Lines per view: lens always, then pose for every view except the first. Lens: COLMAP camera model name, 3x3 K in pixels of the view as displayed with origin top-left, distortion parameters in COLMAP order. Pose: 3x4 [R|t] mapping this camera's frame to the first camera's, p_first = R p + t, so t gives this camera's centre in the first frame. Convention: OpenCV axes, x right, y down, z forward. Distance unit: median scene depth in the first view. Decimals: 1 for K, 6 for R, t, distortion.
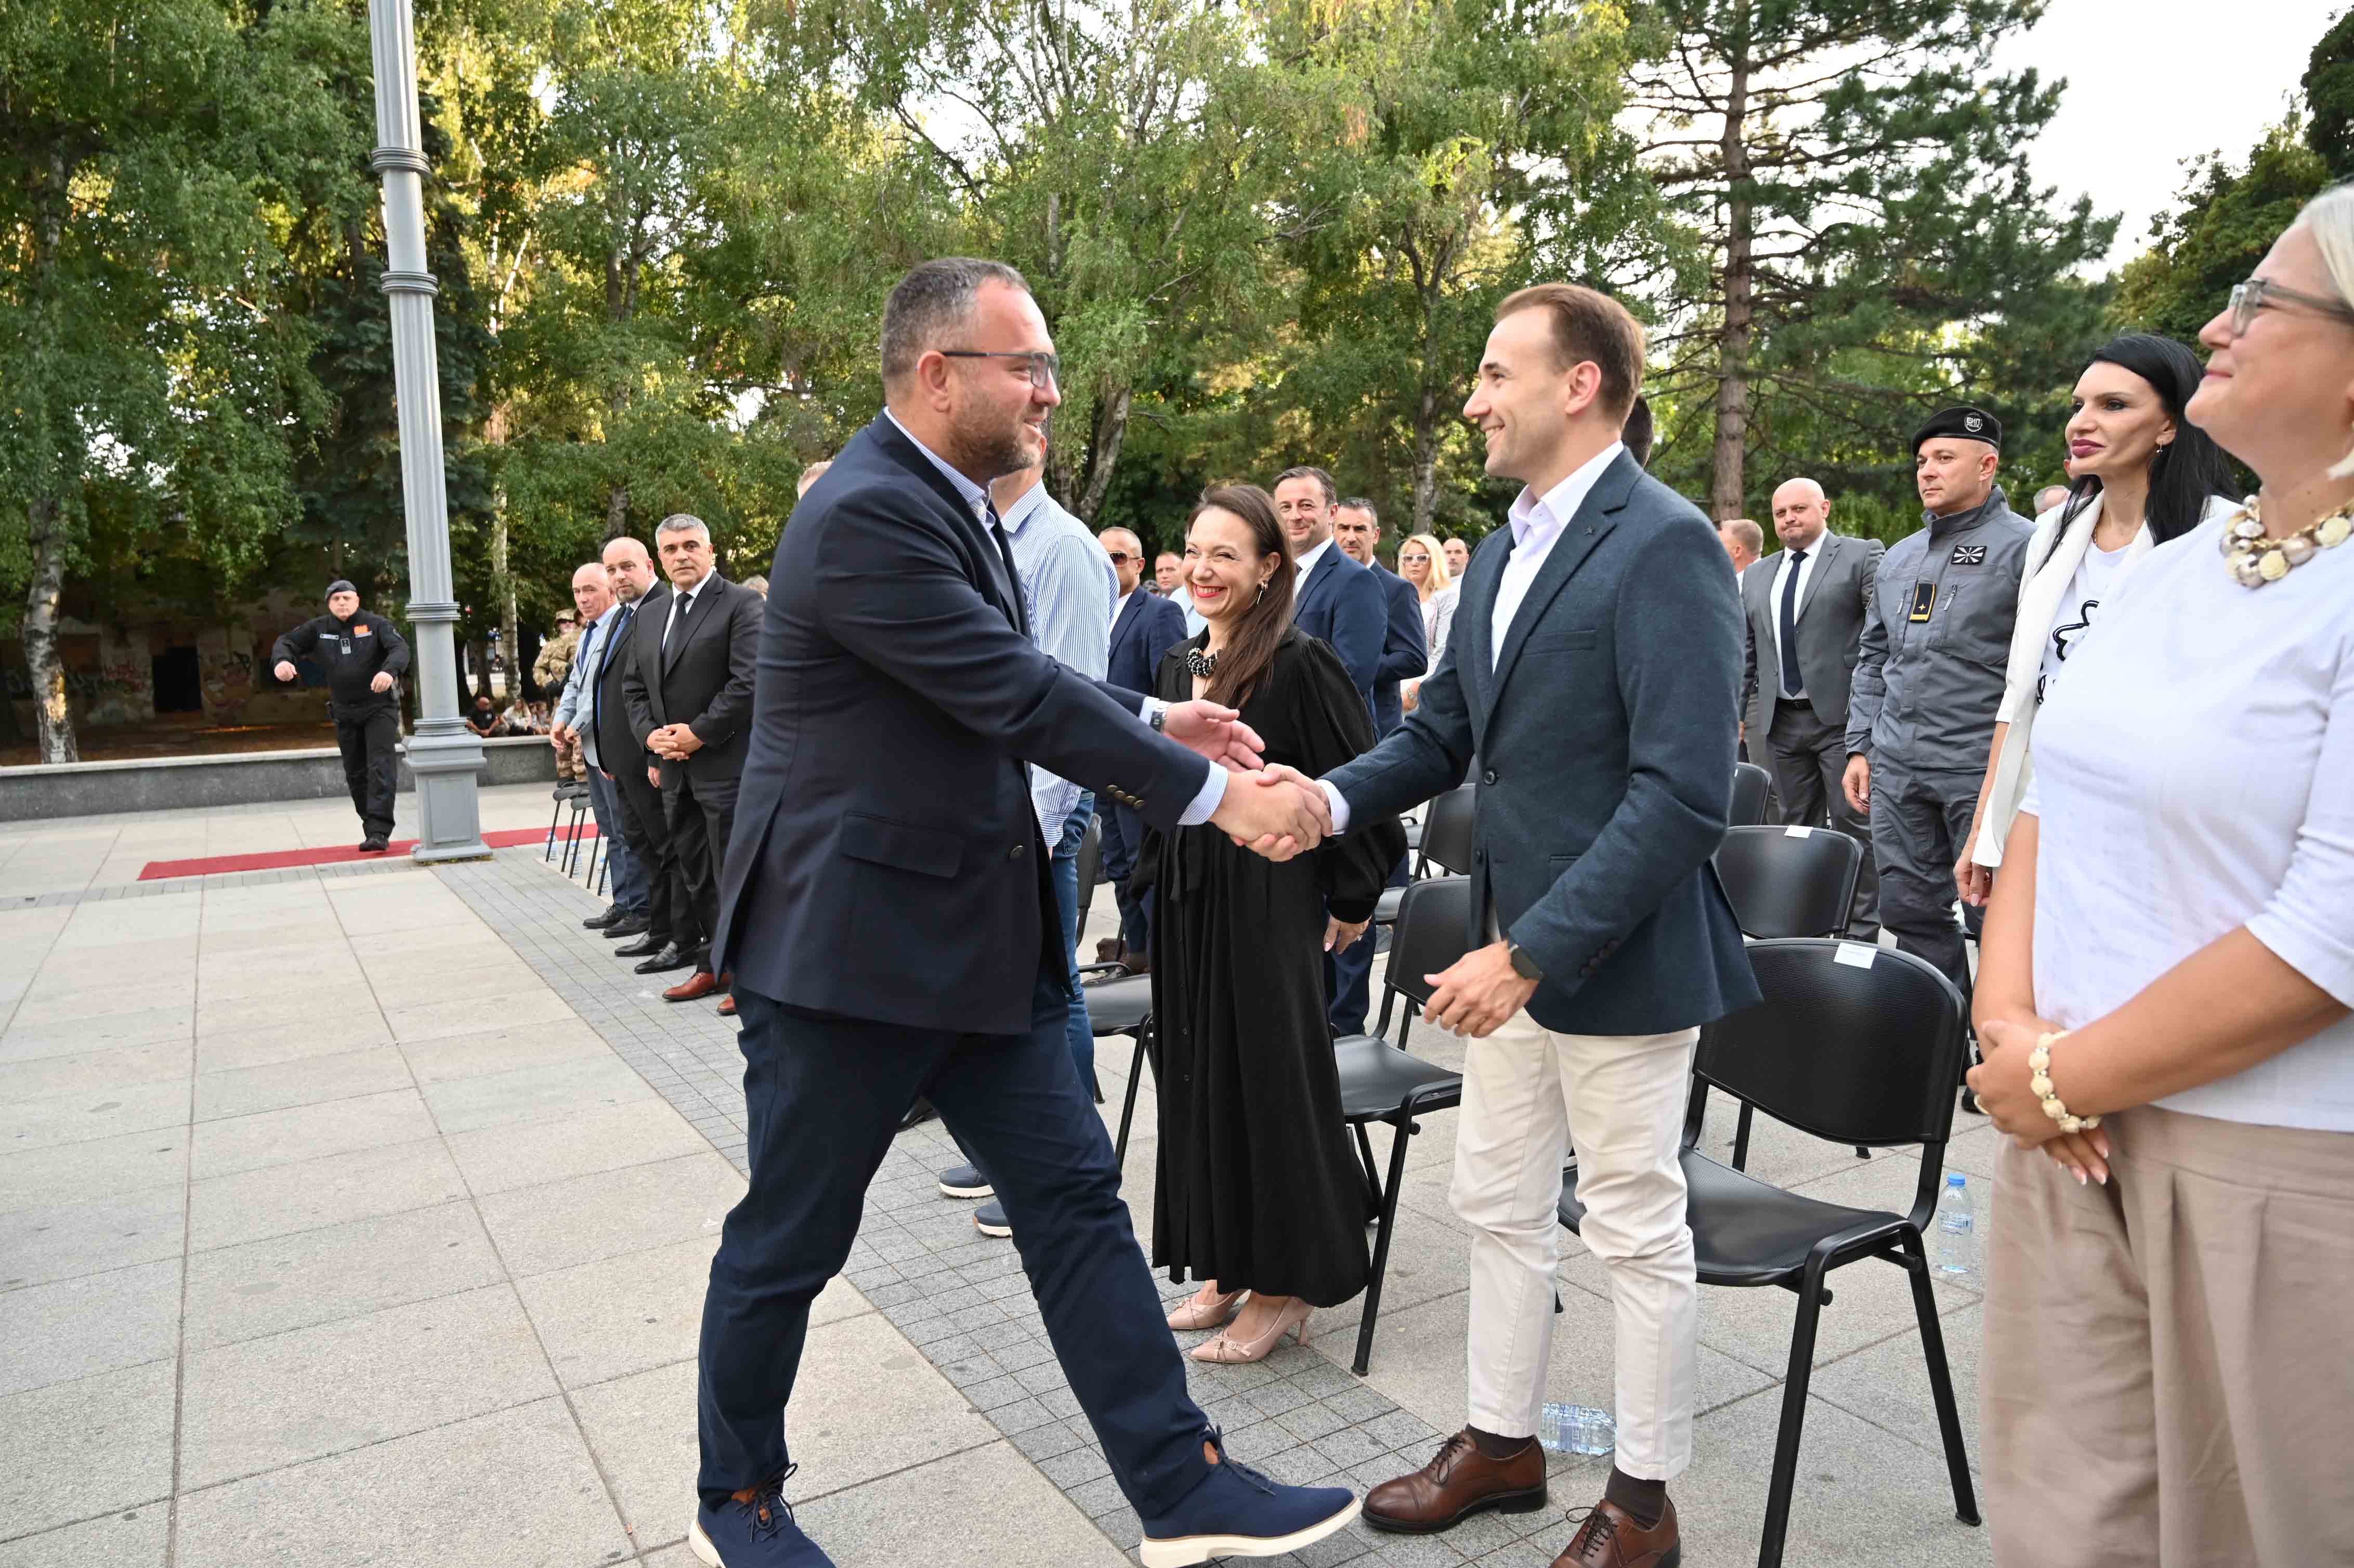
lens RADIAL K [[1585.4, 0, 1159.2], [0, 1585.4, 785.2], [0, 0, 1]] dist [0.002391, -0.005655]
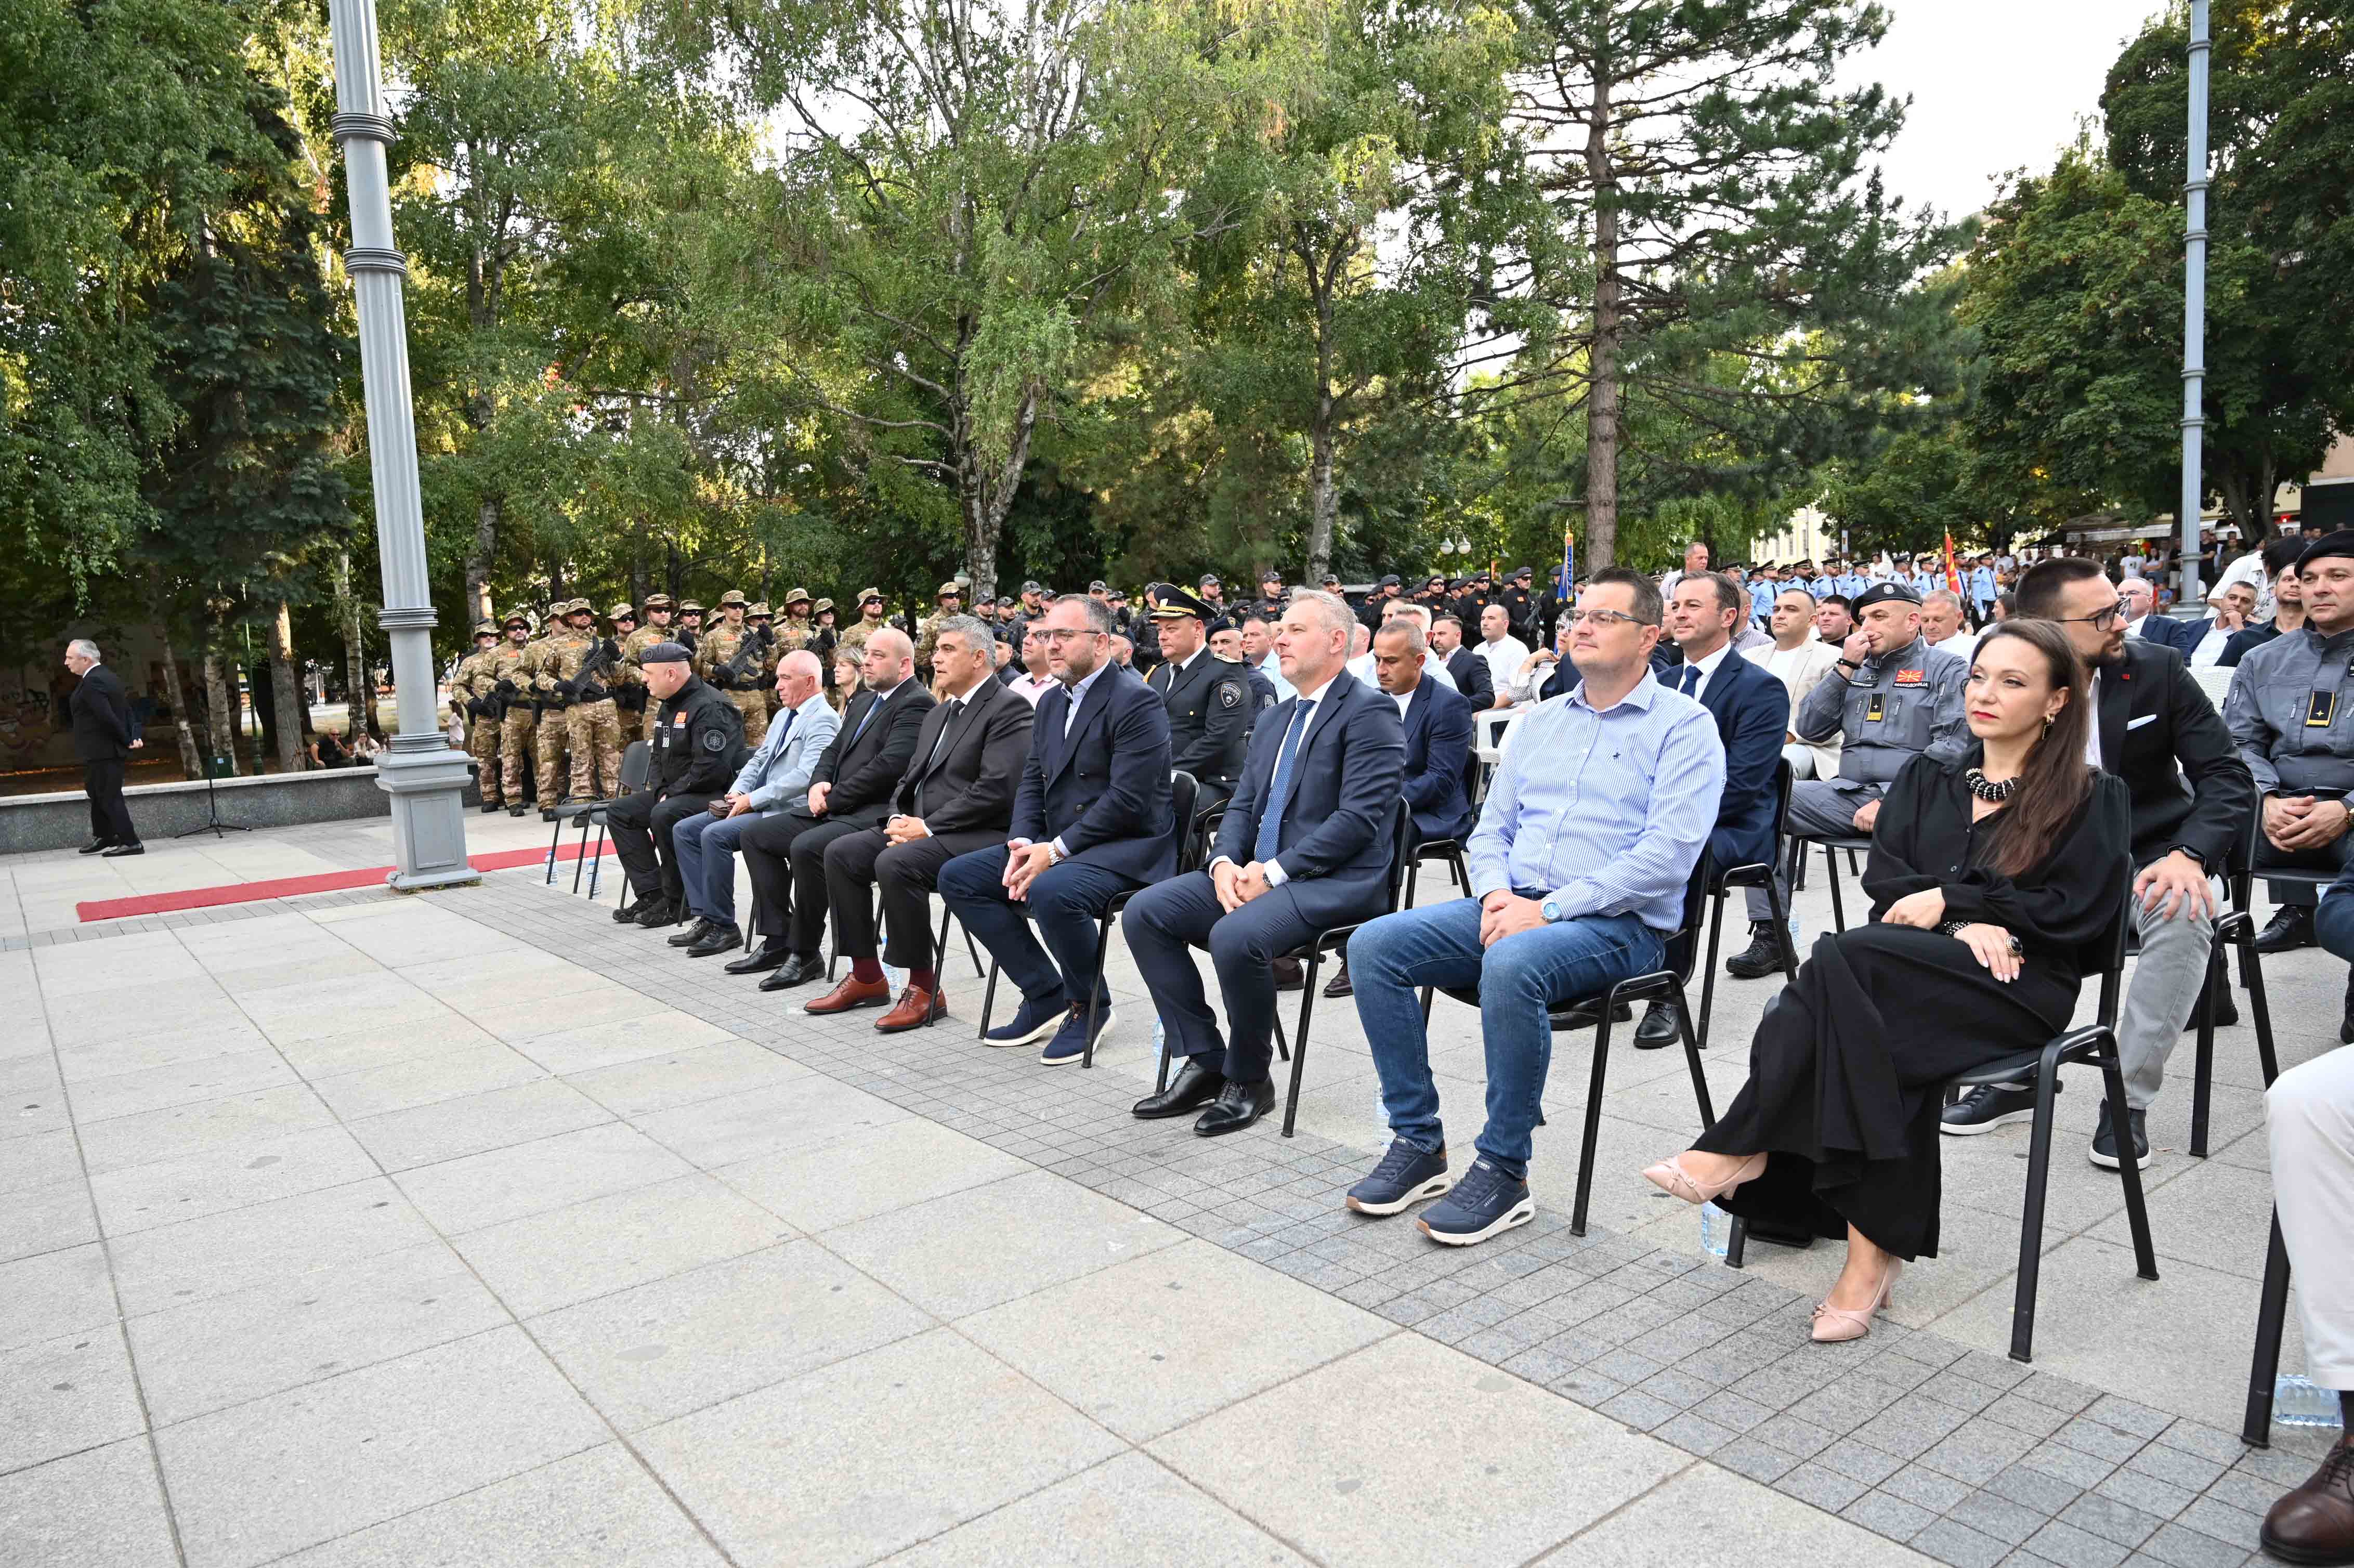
lens RADIAL K [[1586.7, 0, 1151.0], [0, 1586.7, 786.7], [0, 0, 1]] dist [-0.006396, 0.000106]
pose [[0.994139, -0.031916, 0.103292, -0.049557], [0.032904, 0.999427, -0.007878, 0.003929], [-0.102981, 0.011231, 0.994620, 0.016393]]
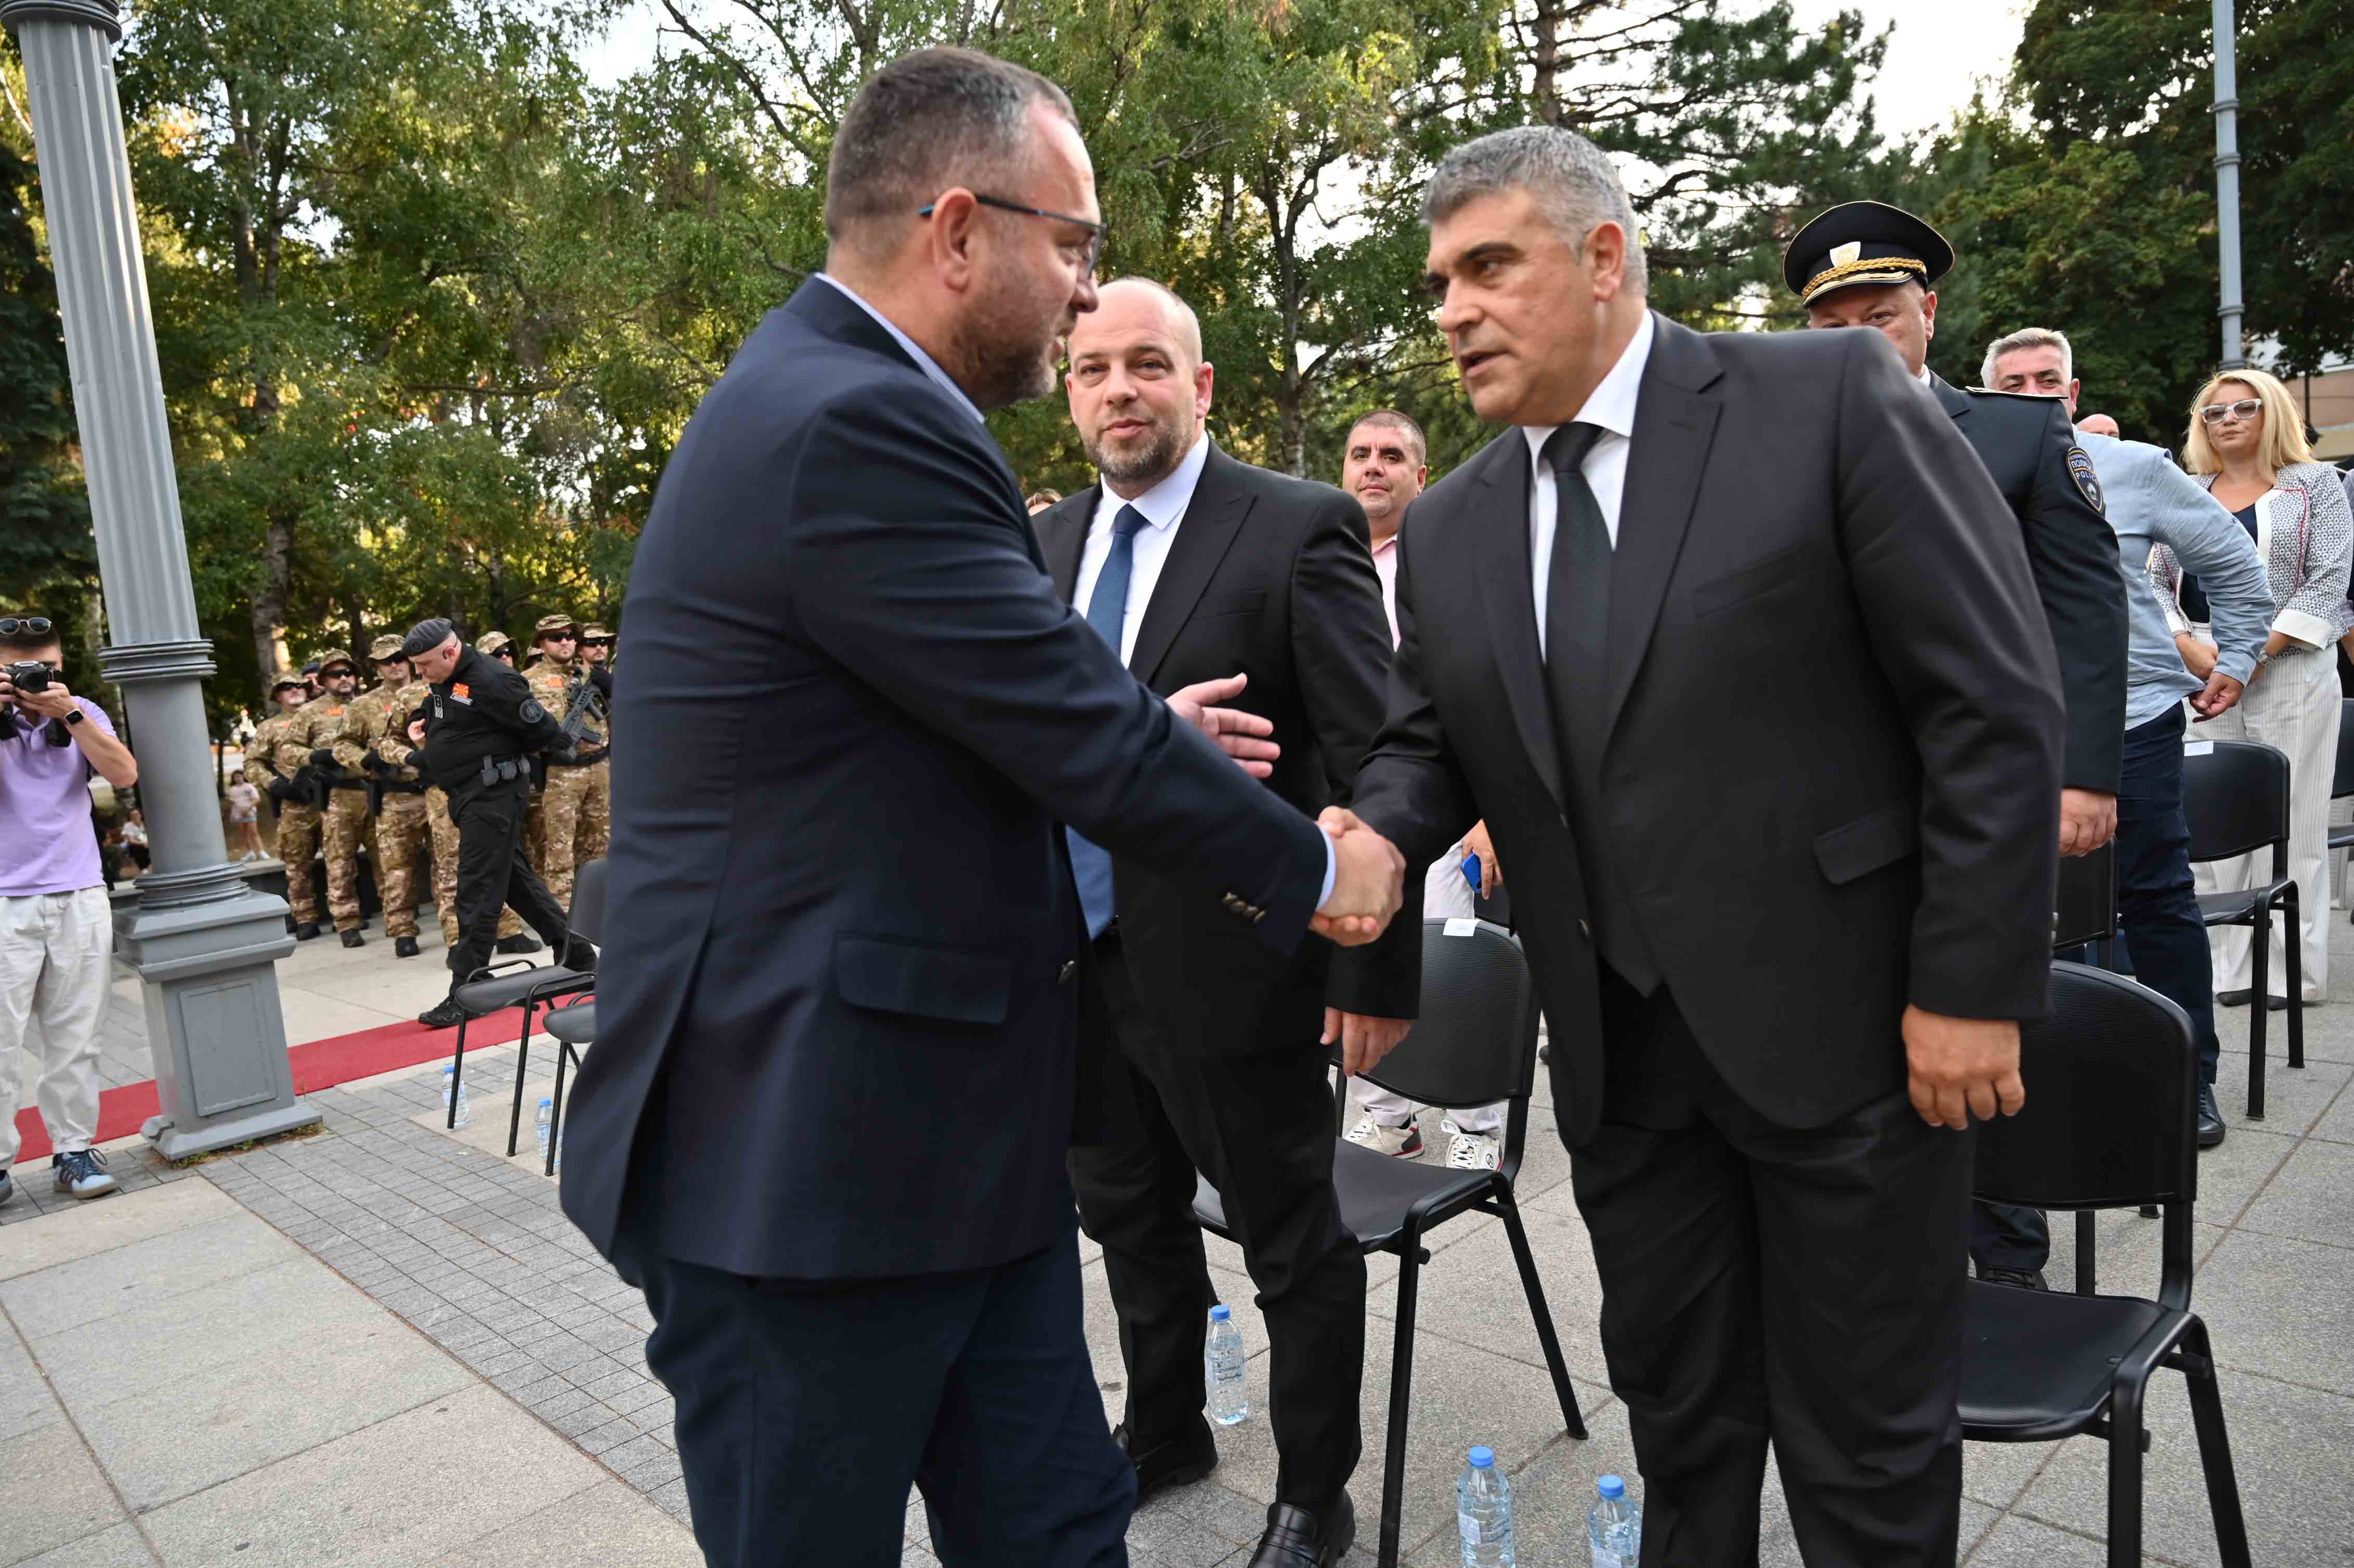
lens RADIAL K [[1585.4, 0, 1159.2], [0, 1585.4, 785.2], [0, 0, 1]] dist [0.002391, -0.005655]
pose [[0.973664, -0.086490, 0.210945, -0.100213], [0.091349, 0.995729, -0.013377, -0.012961], [-0.208887, 0.032294, 0.977406, 0.171844]]
